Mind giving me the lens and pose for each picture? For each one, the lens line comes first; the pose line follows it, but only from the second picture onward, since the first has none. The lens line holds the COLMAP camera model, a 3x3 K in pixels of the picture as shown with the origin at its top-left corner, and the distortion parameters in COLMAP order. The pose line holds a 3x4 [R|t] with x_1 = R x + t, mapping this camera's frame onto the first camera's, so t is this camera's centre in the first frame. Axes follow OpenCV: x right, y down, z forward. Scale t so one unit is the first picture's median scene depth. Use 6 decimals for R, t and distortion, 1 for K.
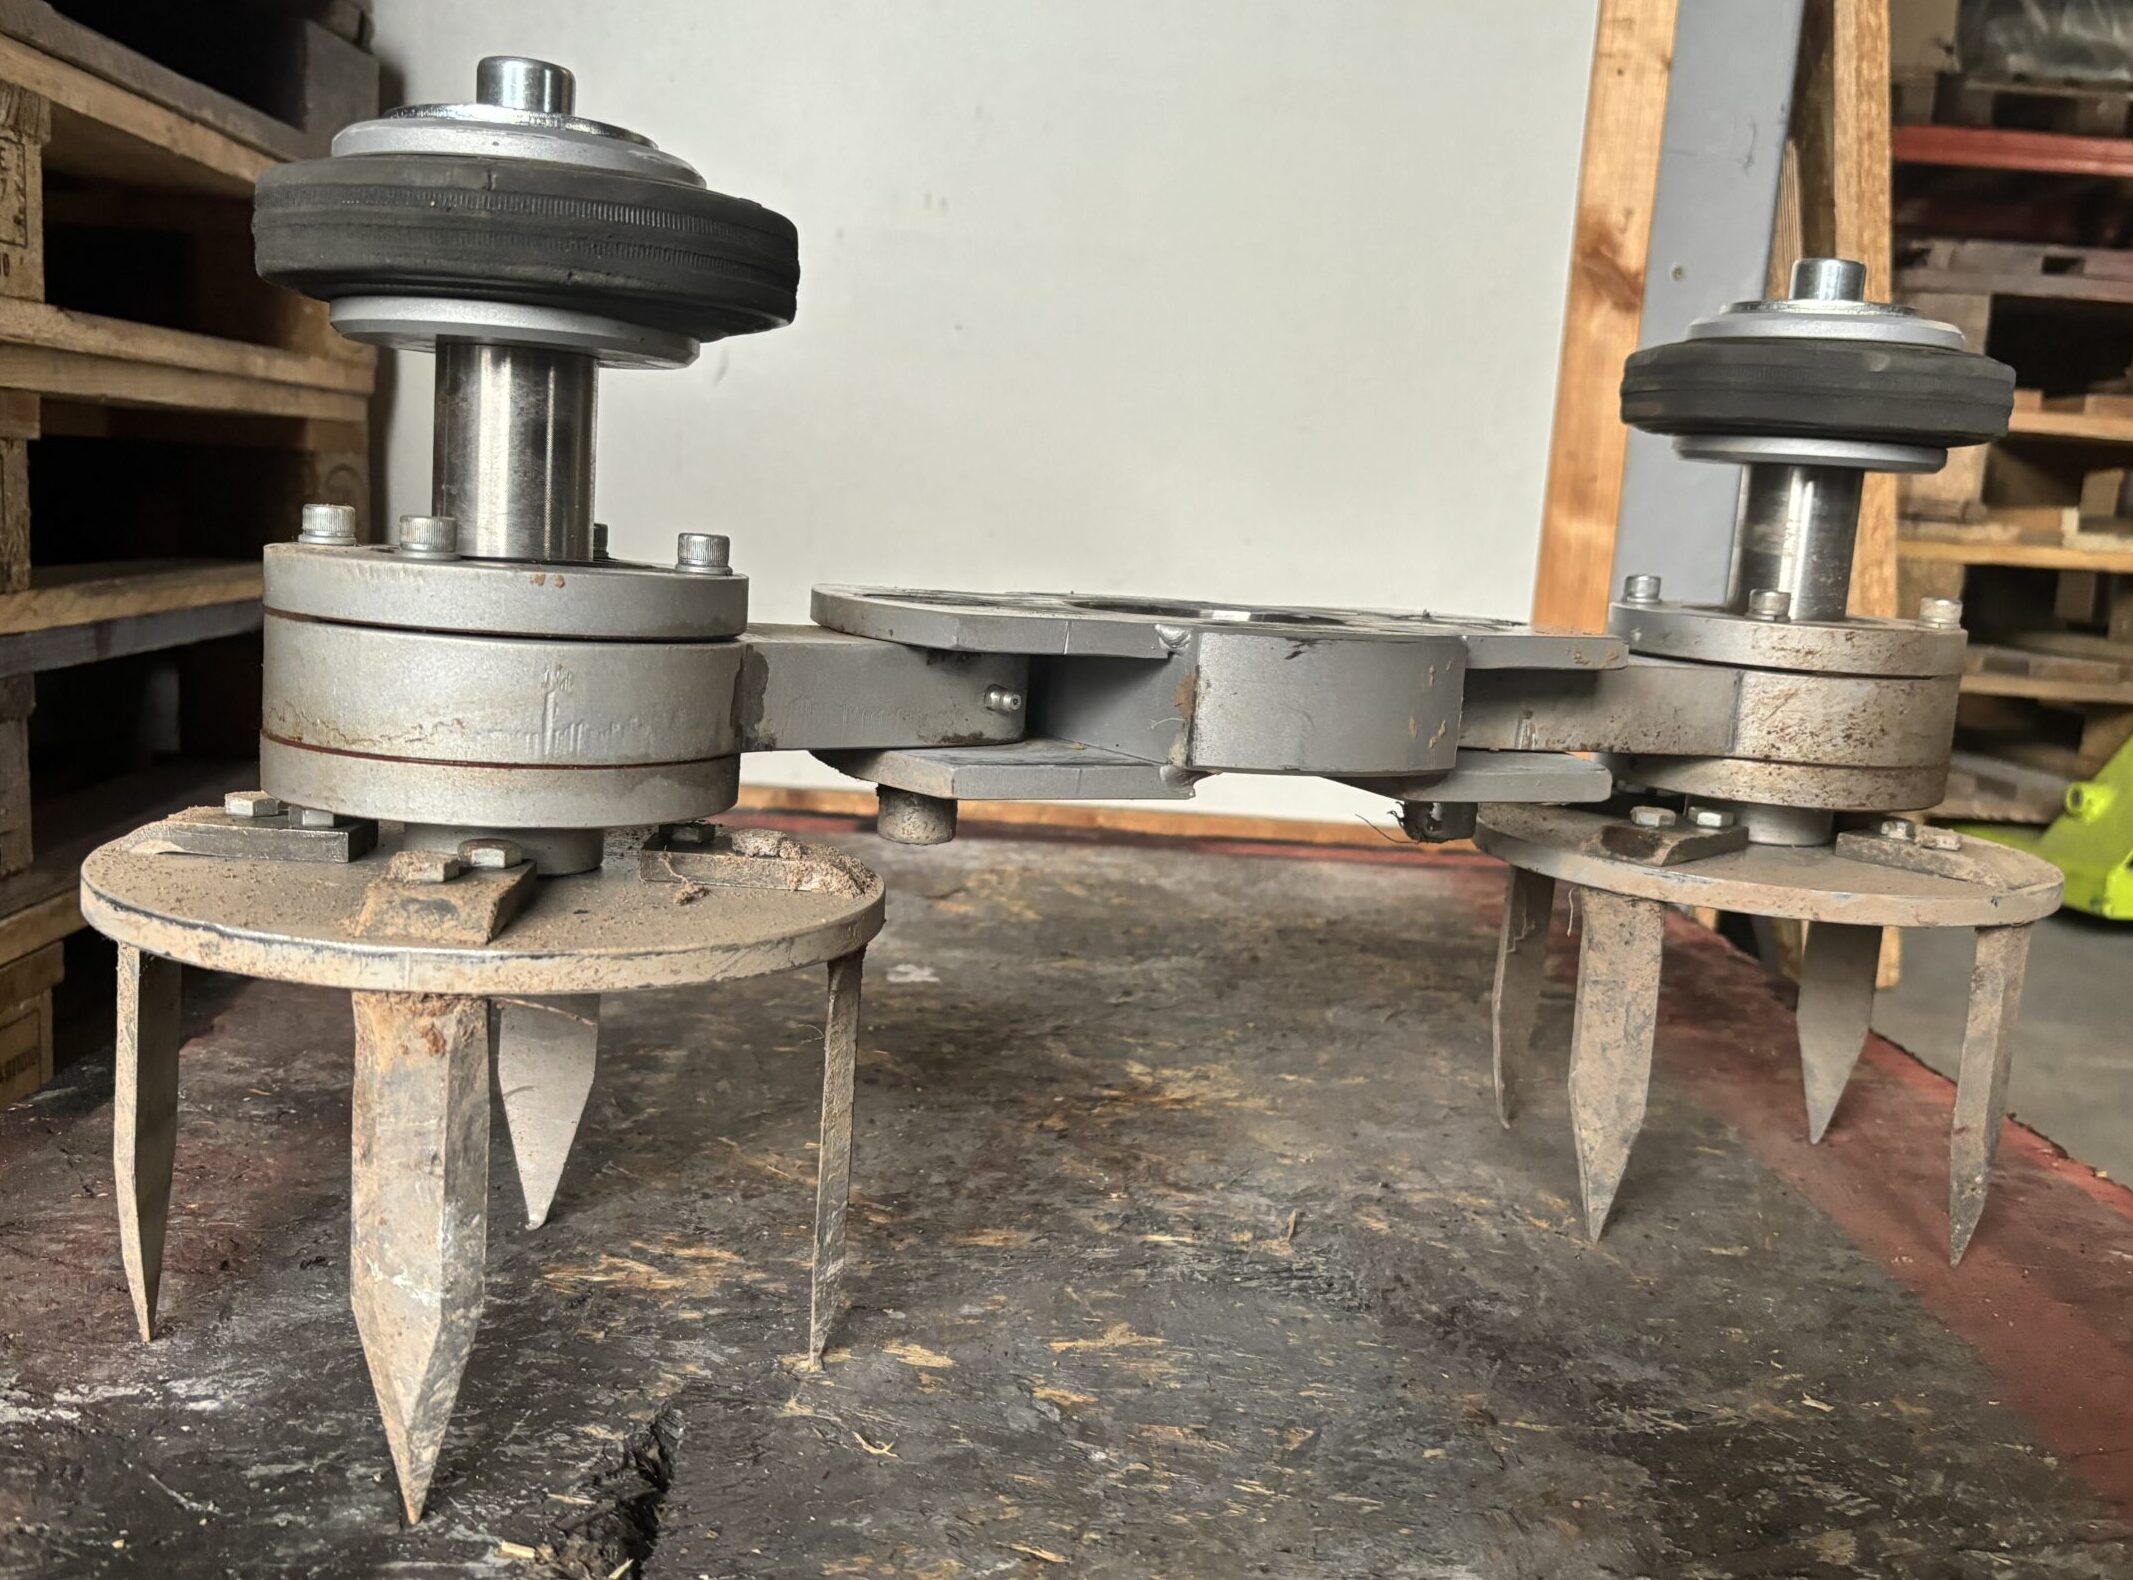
lens RADIAL K [[1962.9, 0, 1043.1], [0, 1962.9, 789.0], [0, 0, 1]] dist [-0.019984, 0.064085]
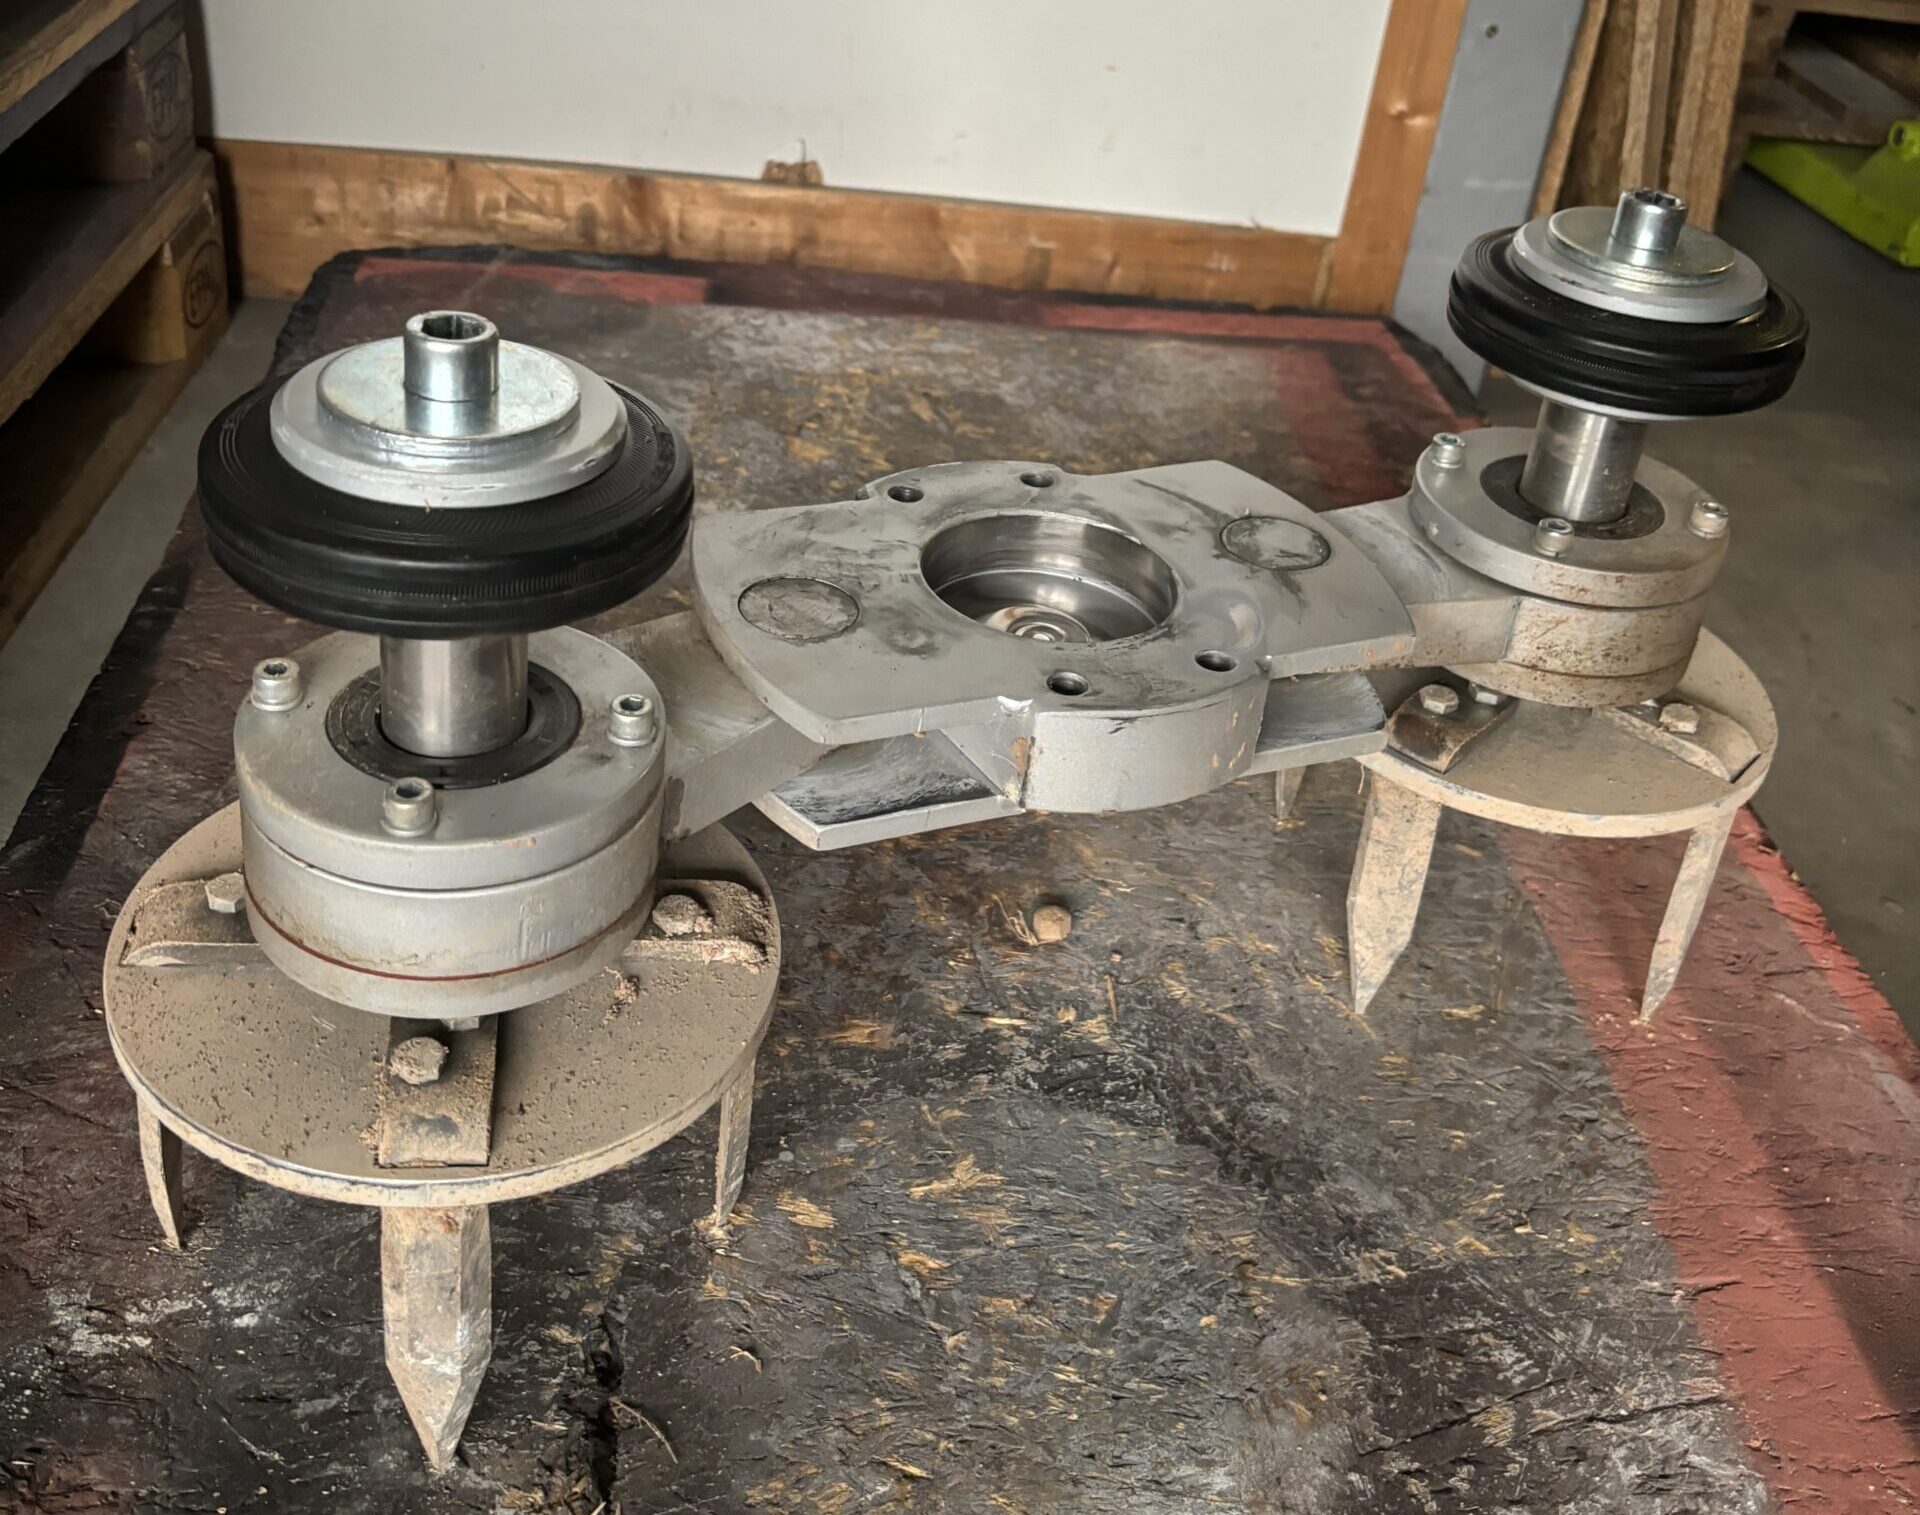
lens RADIAL K [[2015.8, 0, 958.8], [0, 2015.8, 467.2], [0, 0, 1]] dist [-0.002007, 0.030570]
pose [[0.998240, 0.022364, 0.054933, -0.048751], [-0.038853, 0.946367, 0.320750, -0.588184], [-0.044814, -0.322320, 0.945569, -0.068310]]
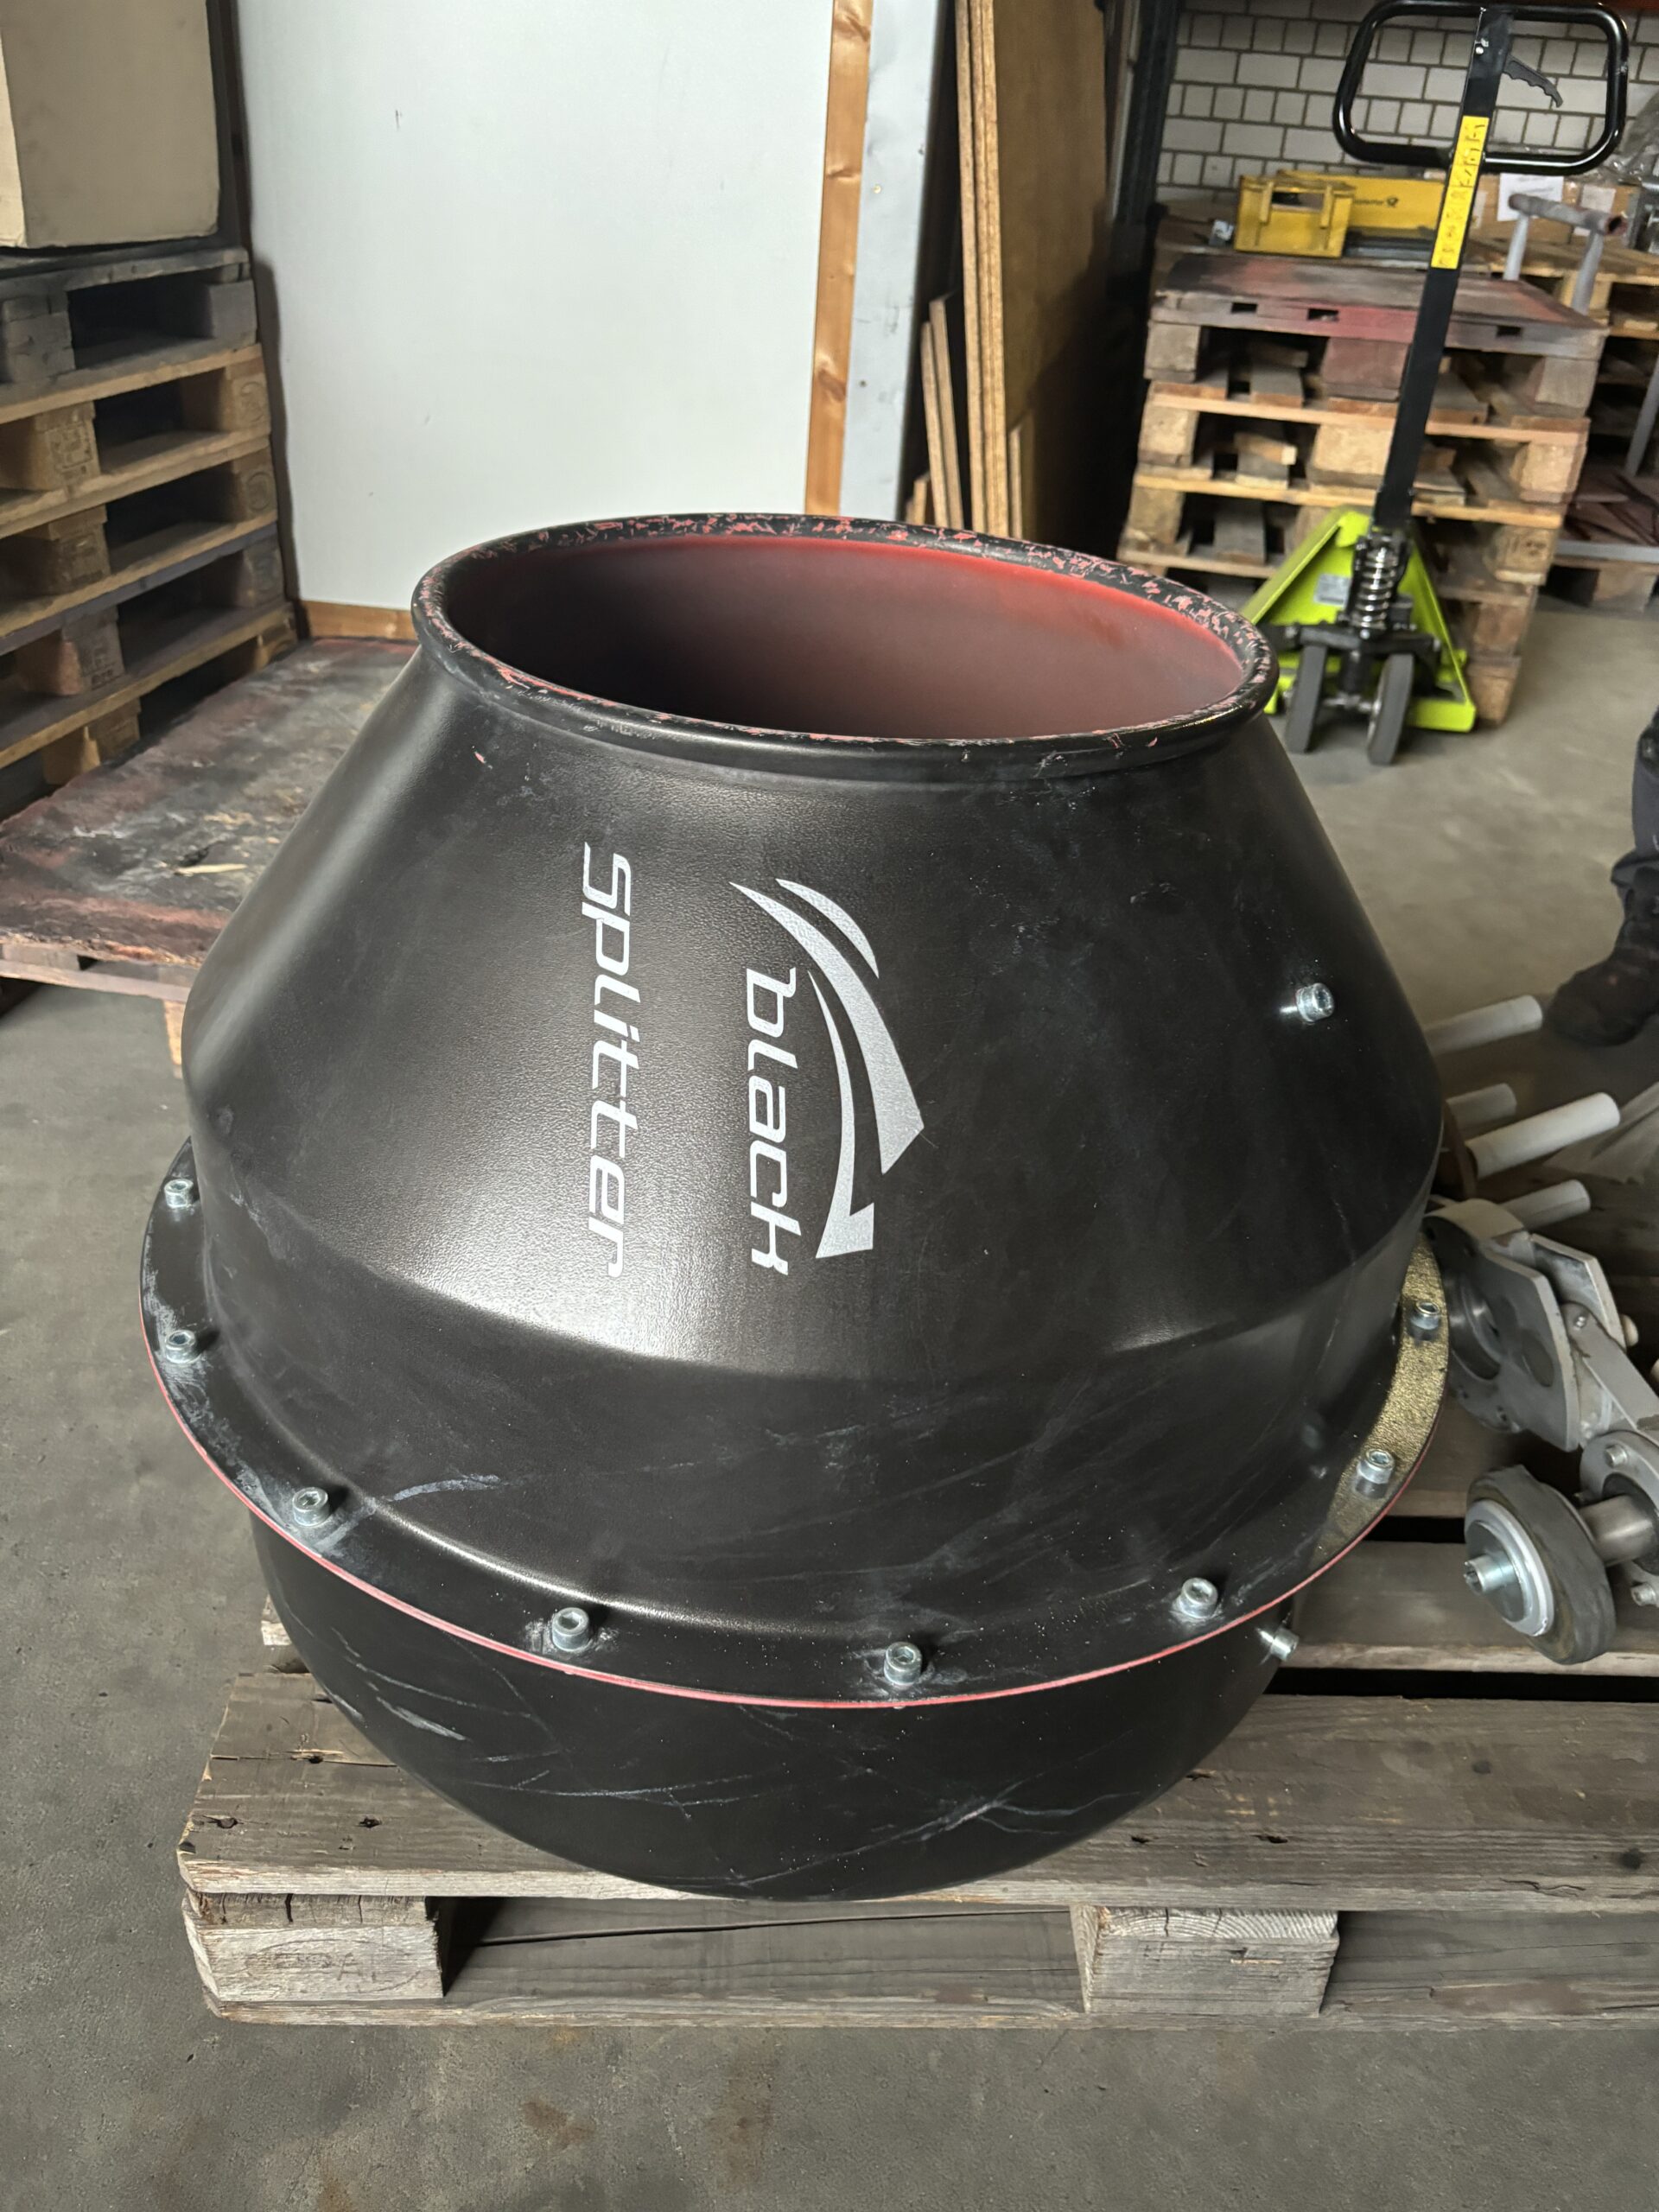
lens RADIAL K [[1680.4, 0, 829.5], [0, 1680.4, 1106.0], [0, 0, 1]] dist [0.044648, -0.072303]
pose [[0.979079, 0.100749, -0.176788, 1.958811], [-0.028690, 0.928492, 0.370243, -0.623378], [0.201448, -0.357425, 0.911957, -2.522496]]
